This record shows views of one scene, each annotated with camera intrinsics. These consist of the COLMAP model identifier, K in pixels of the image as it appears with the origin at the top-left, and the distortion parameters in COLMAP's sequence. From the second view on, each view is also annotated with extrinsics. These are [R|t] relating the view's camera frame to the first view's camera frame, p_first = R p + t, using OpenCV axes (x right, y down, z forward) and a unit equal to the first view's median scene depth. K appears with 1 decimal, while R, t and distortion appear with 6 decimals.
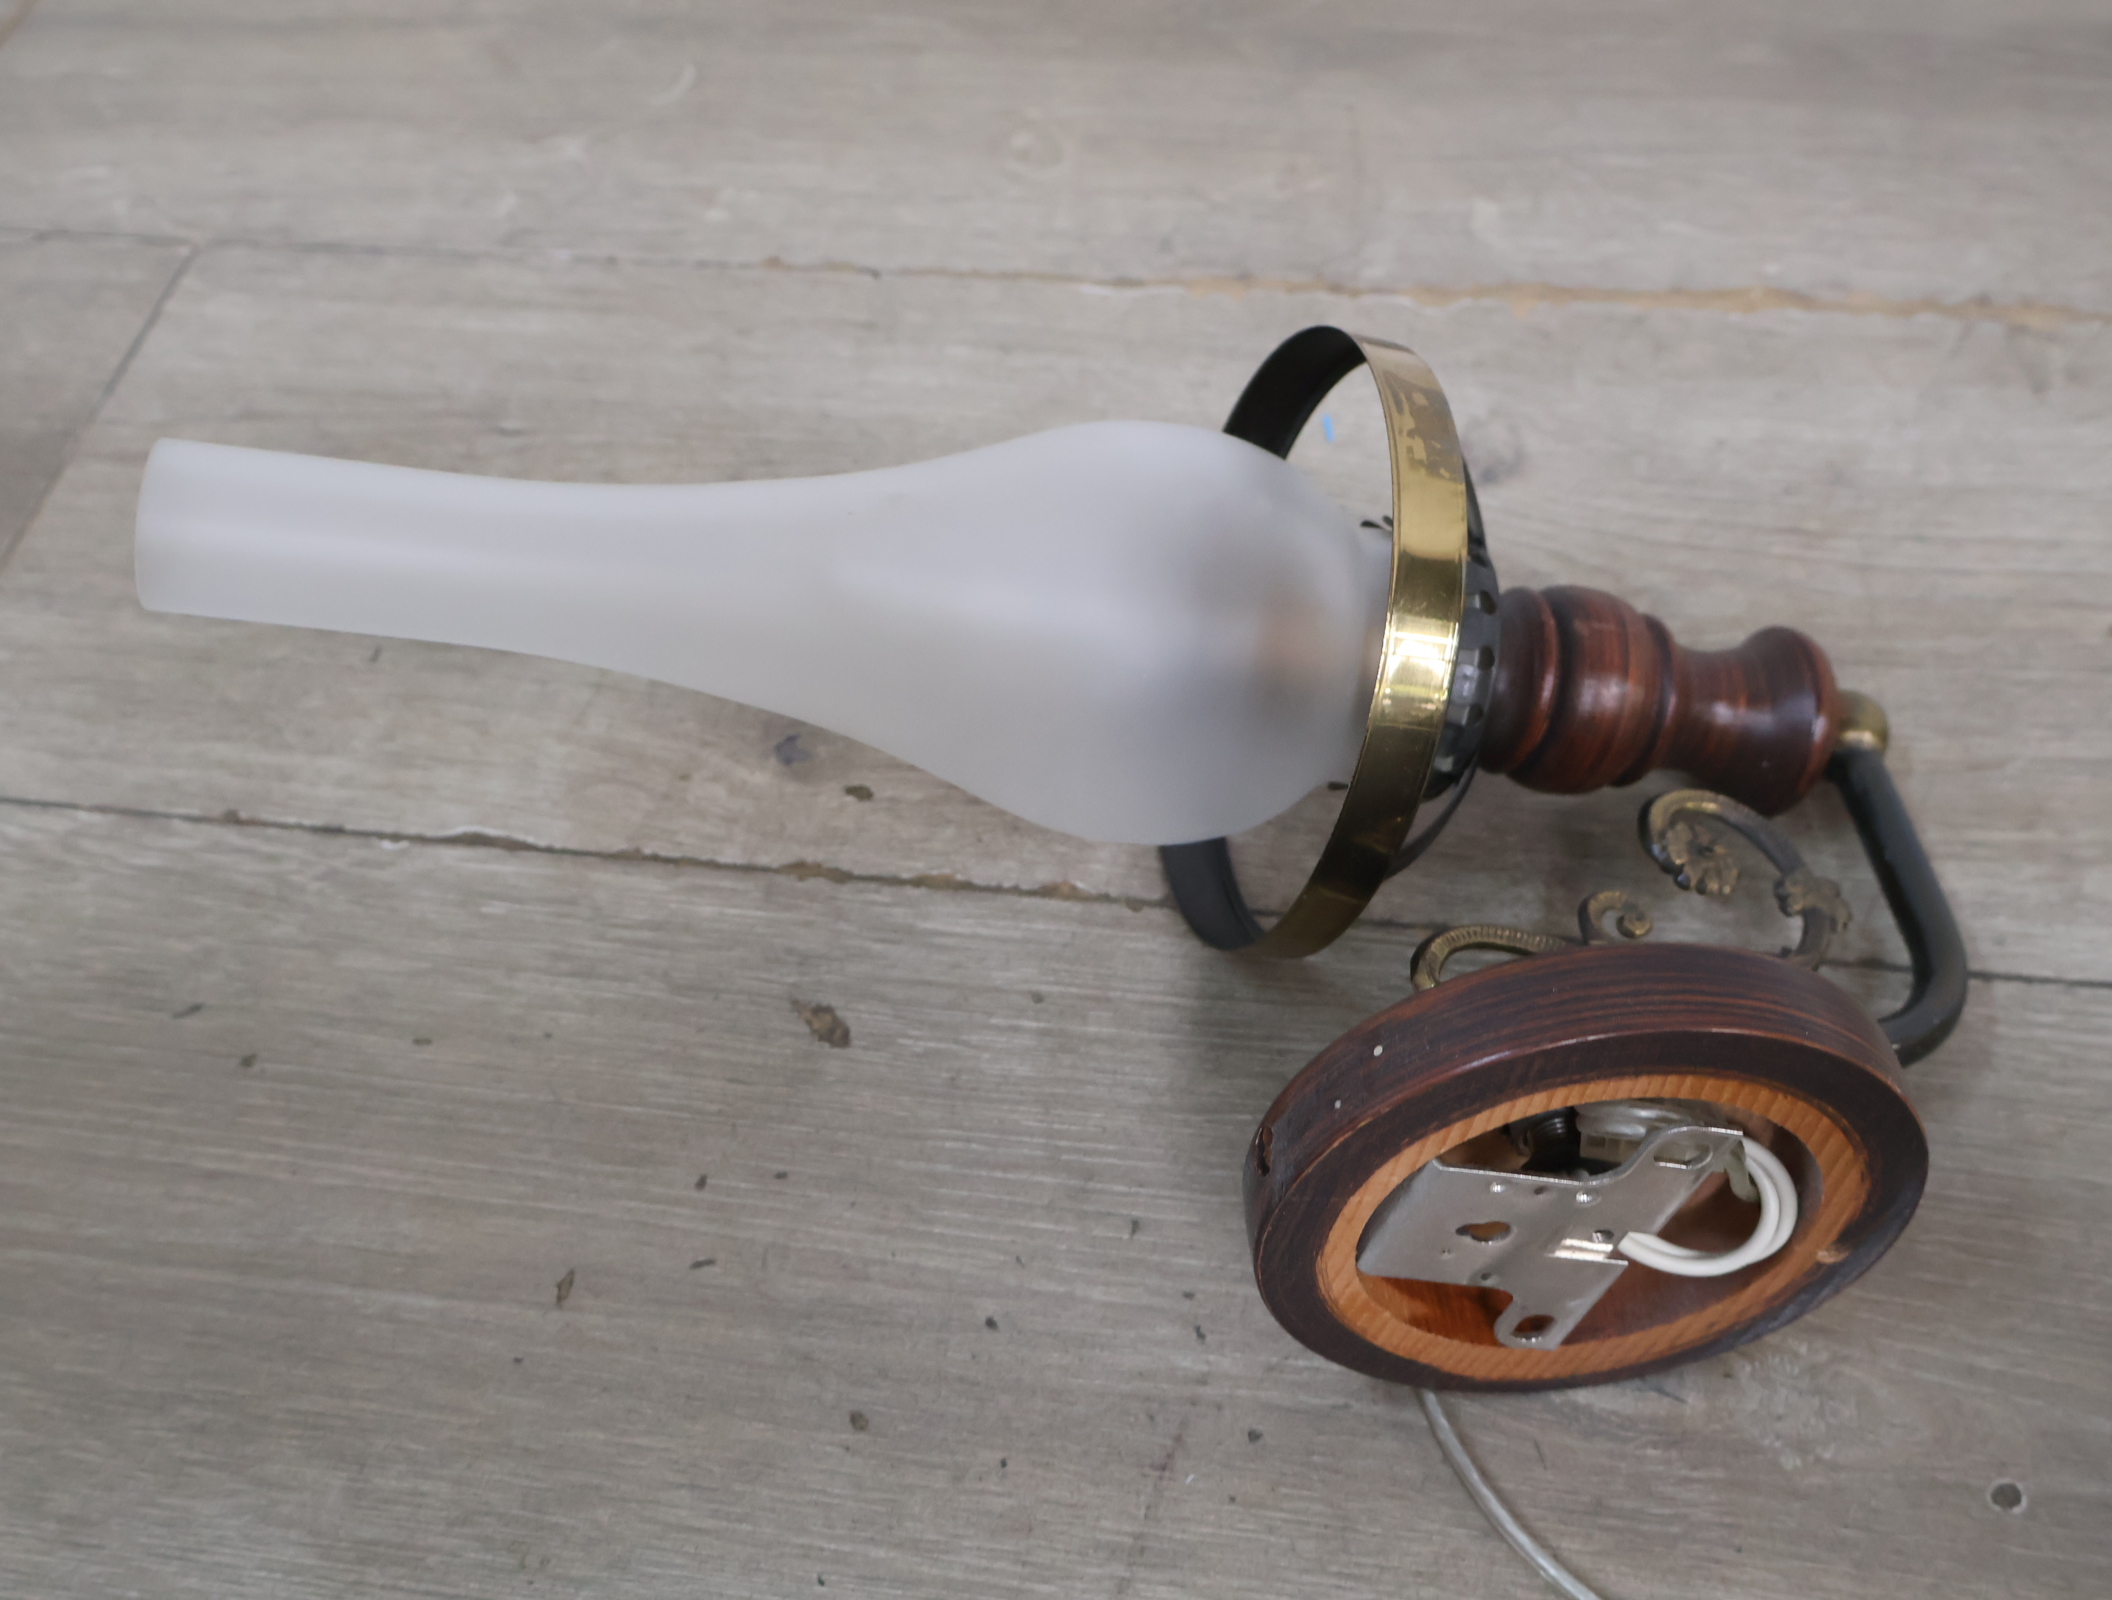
lens RADIAL K [[2250.3, 0, 1056.0], [0, 2250.3, 800.0], [0, 0, 1]] dist [0.003673, 0.022942]
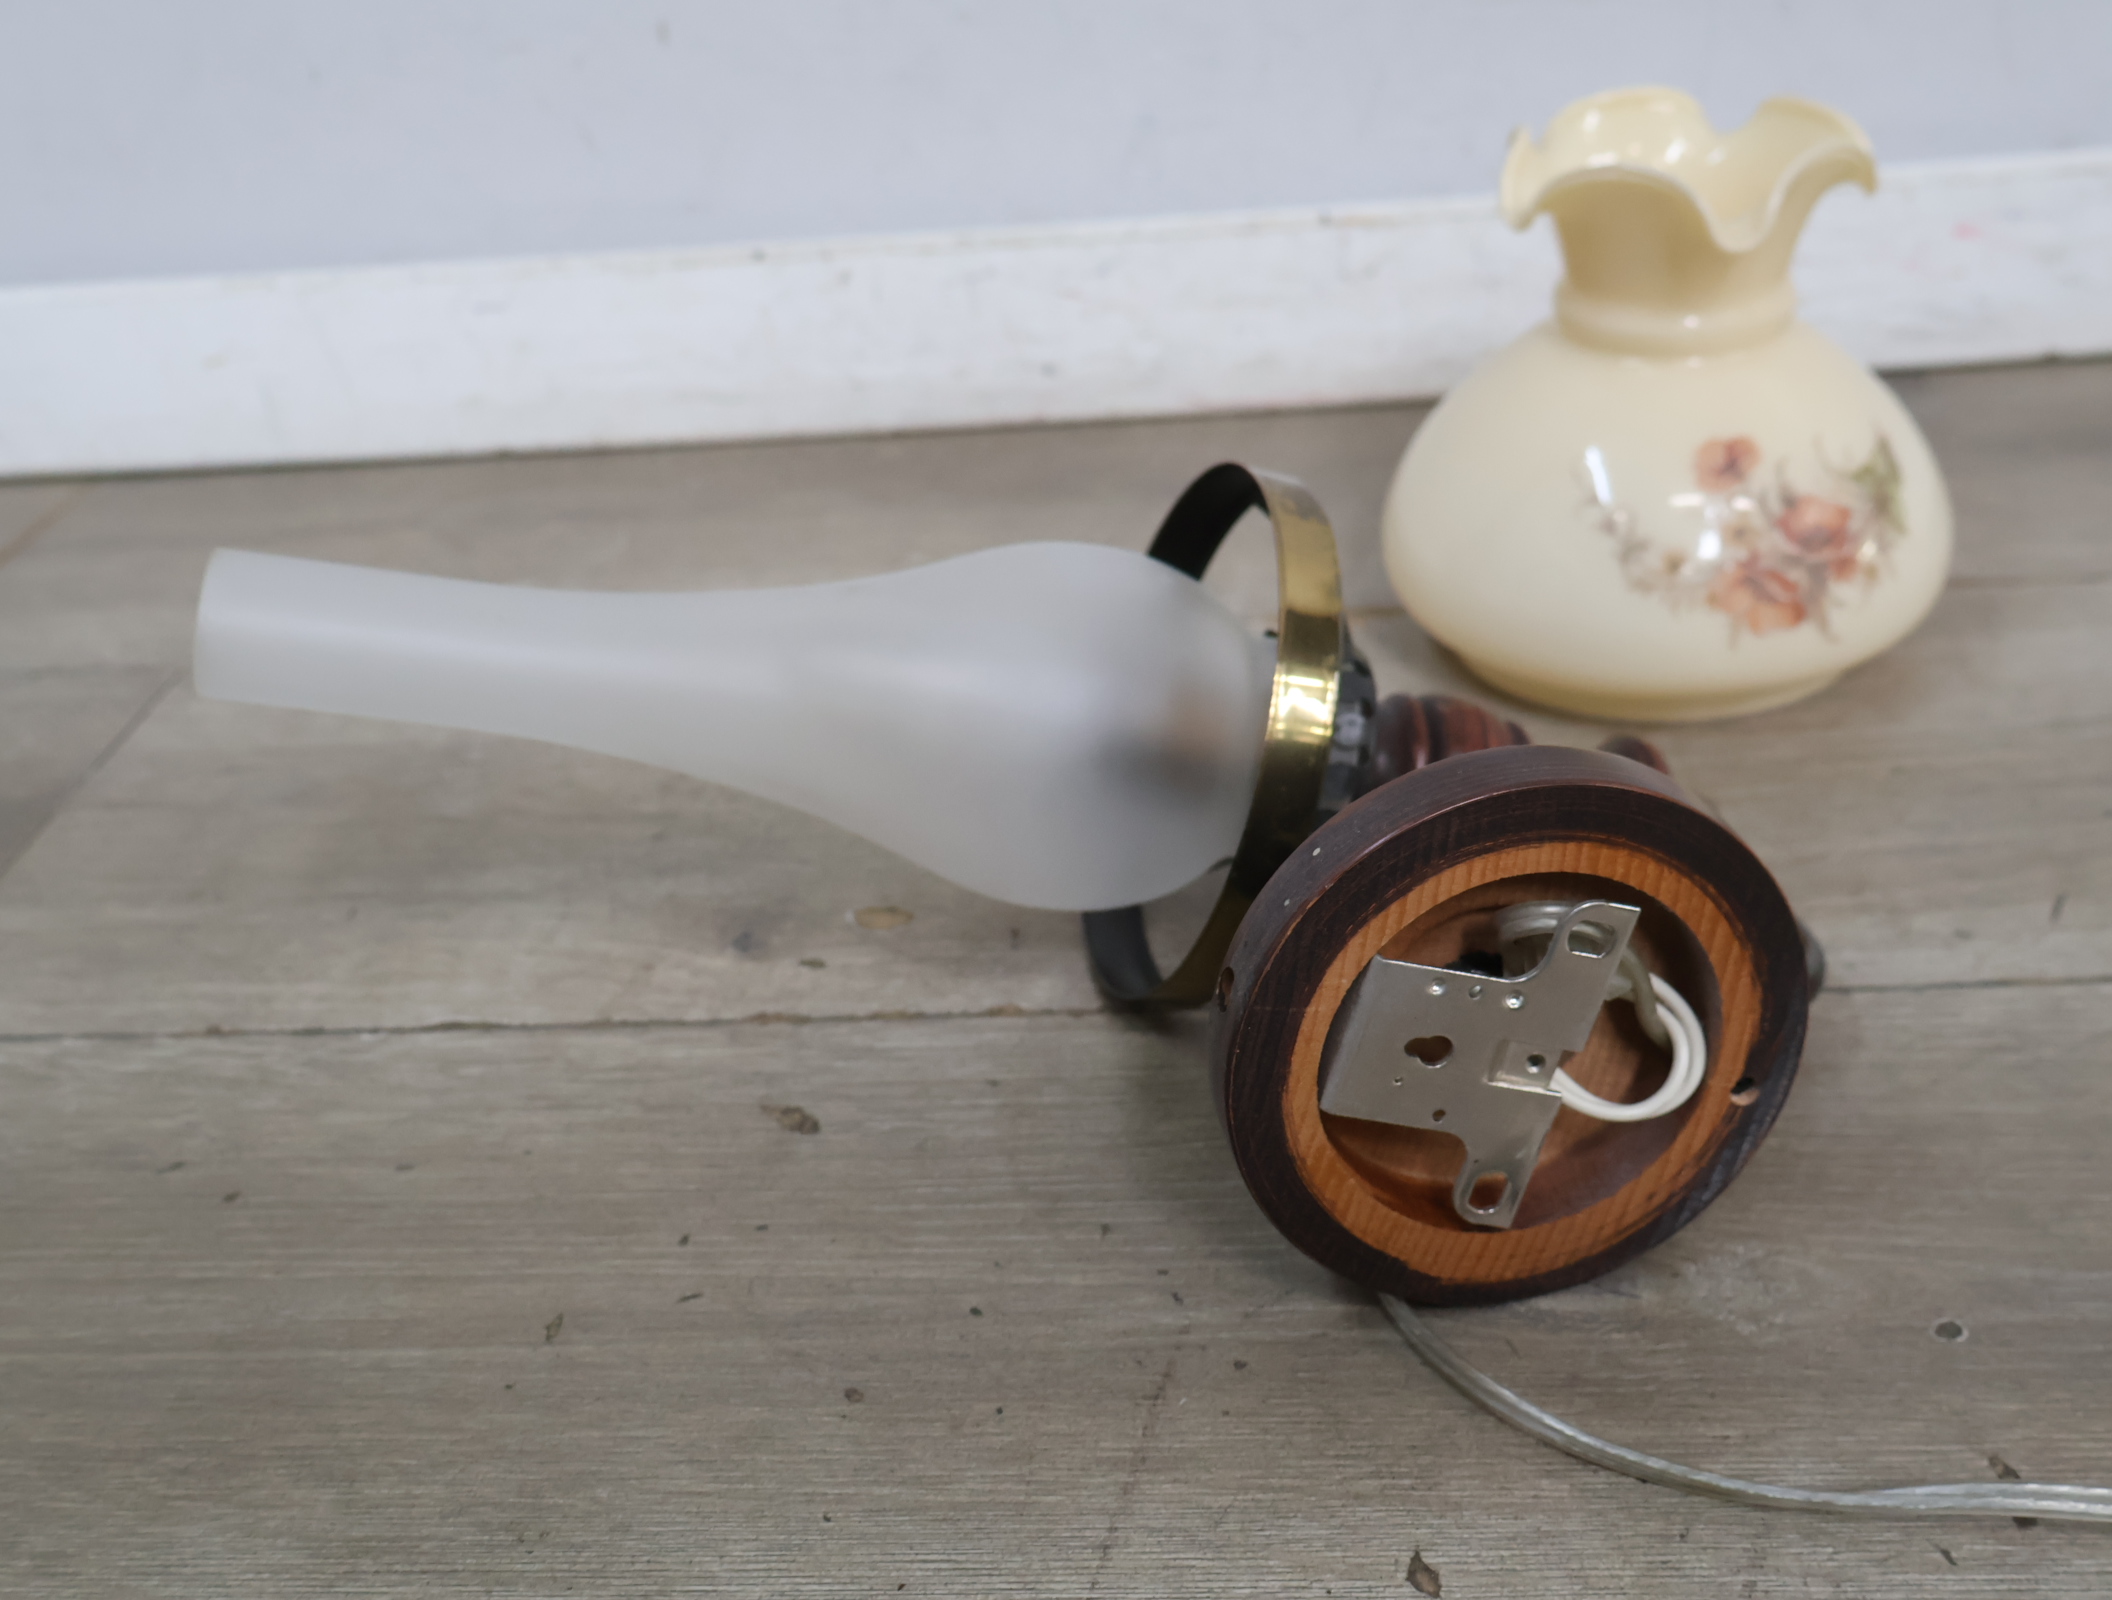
lens RADIAL K [[2250.3, 0, 1056.0], [0, 2250.3, 800.0], [0, 0, 1]] dist [0.003673, 0.022942]
pose [[0.995811, -0.046785, 0.078559, -0.063625], [0.073095, 0.923499, -0.376572, 0.416366], [-0.054931, 0.380737, 0.923050, -0.047059]]
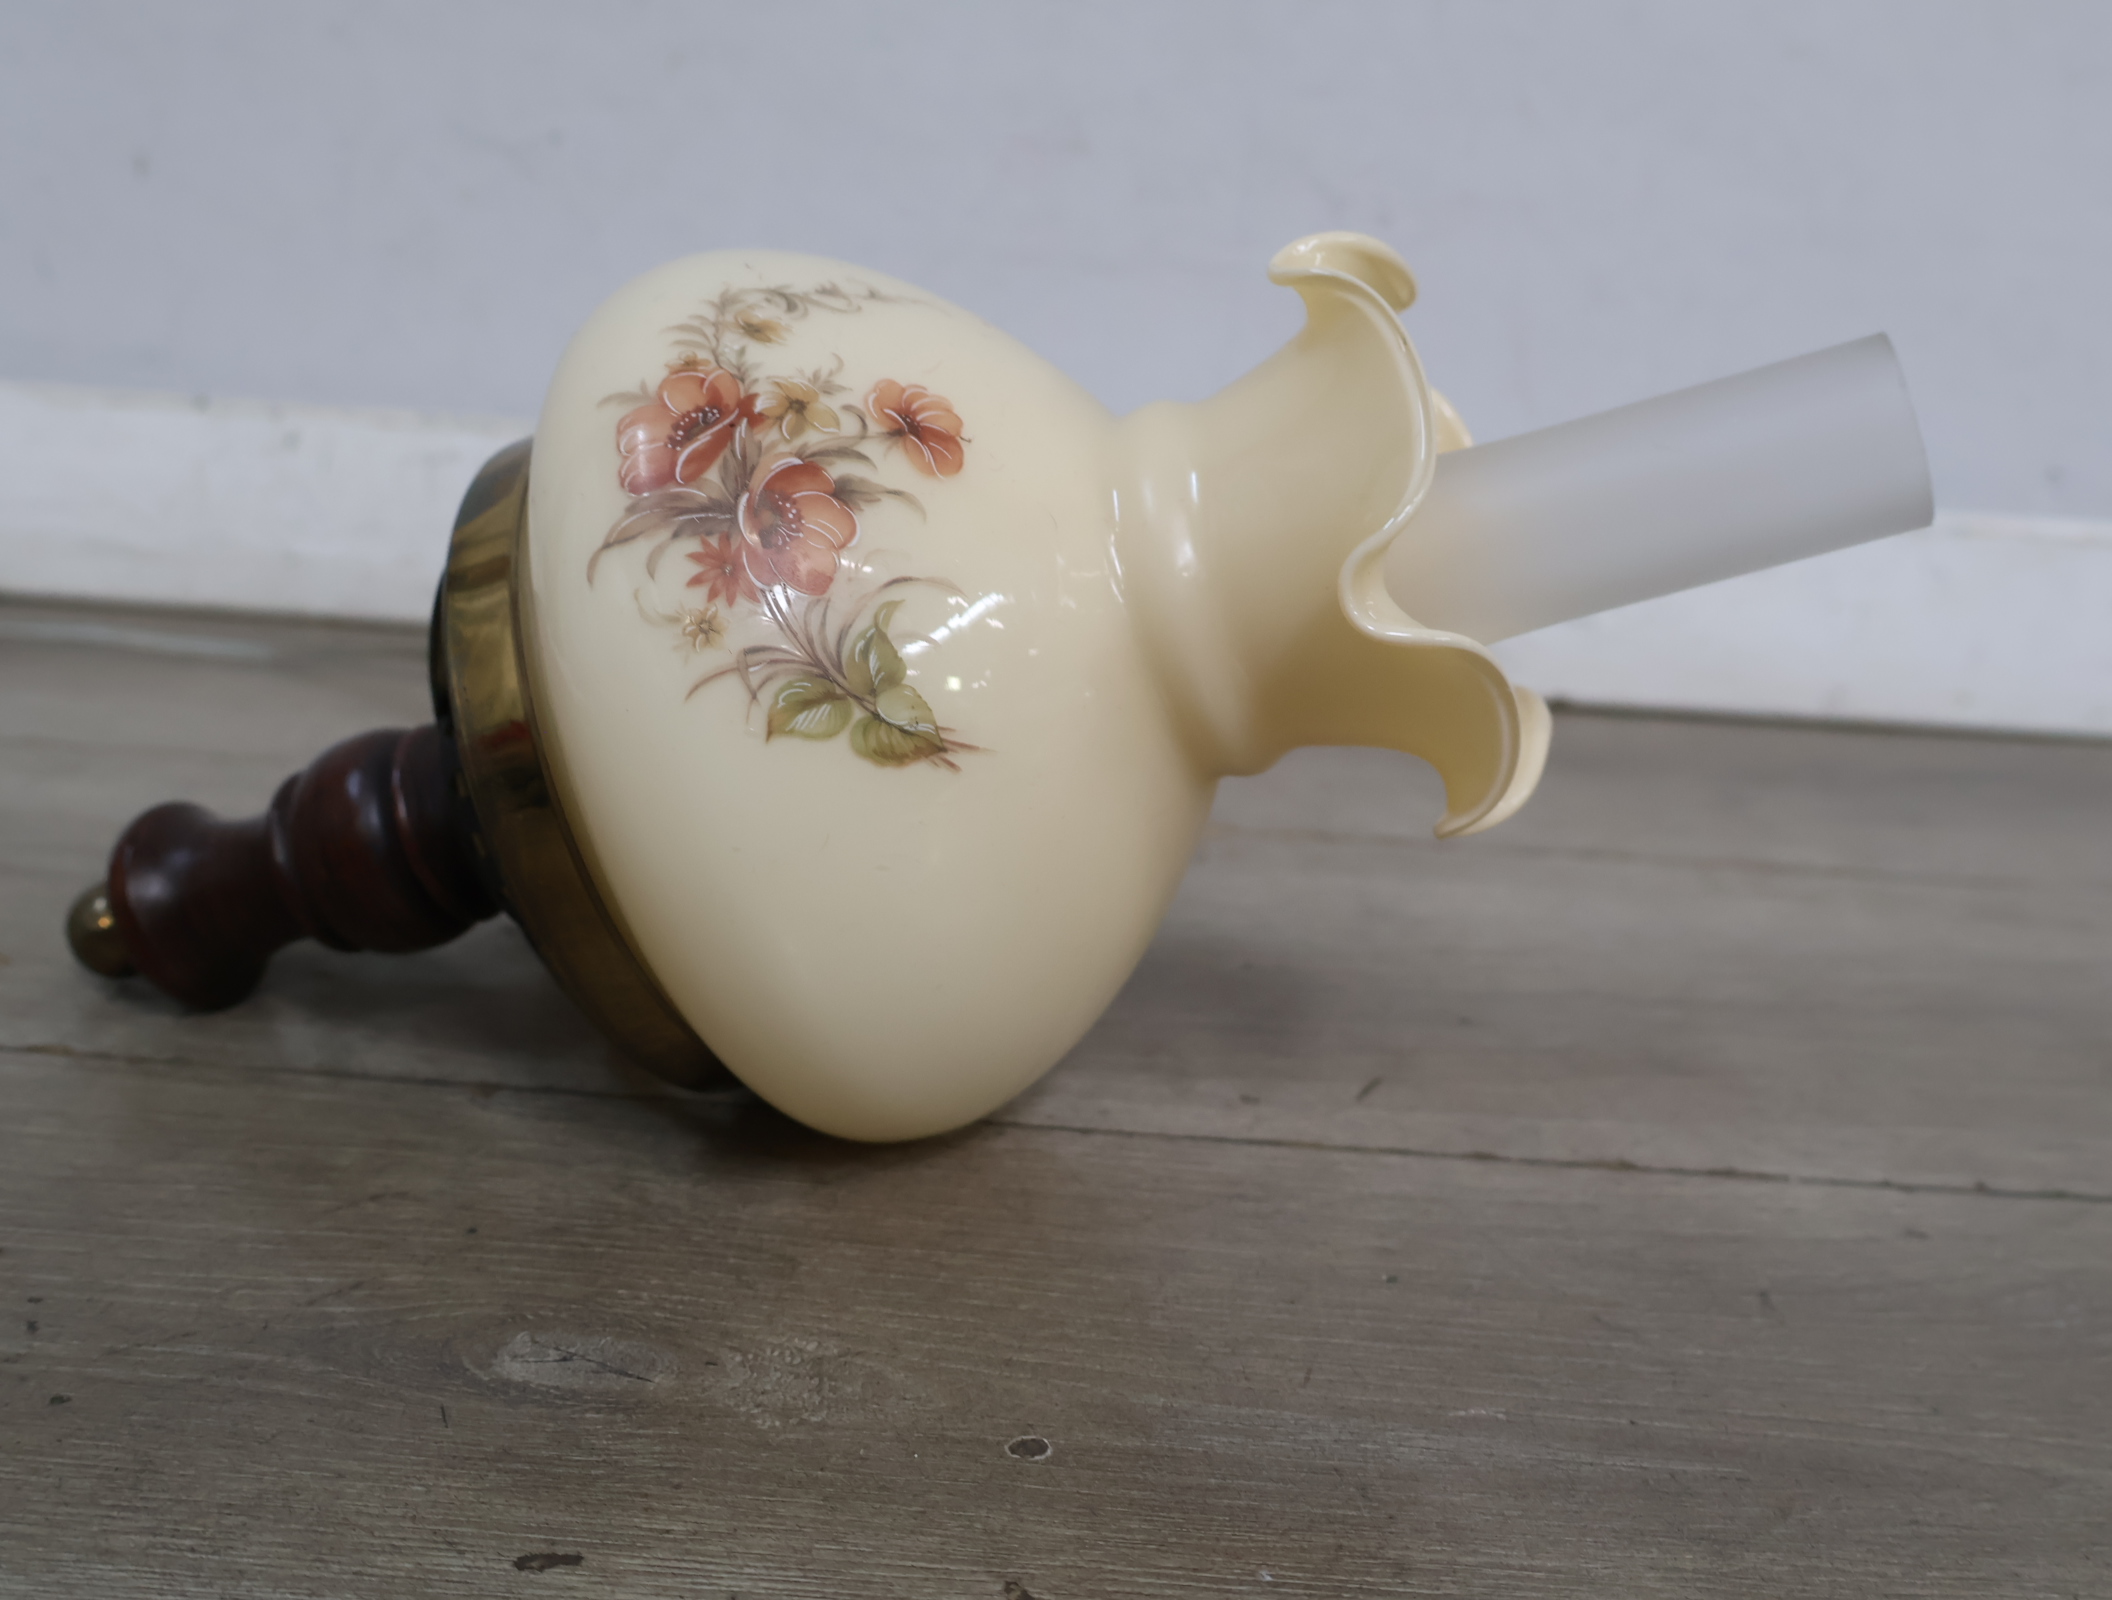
lens RADIAL K [[2278.0, 0, 1034.3], [0, 2278.0, 795.3], [0, 0, 1]] dist [0.004449, 0.018656]
pose [[0.980417, 0.112739, 0.161467, 0.251824], [0.005882, 0.802789, -0.596234, 0.557647], [-0.196843, 0.585508, 0.786405, 0.229152]]
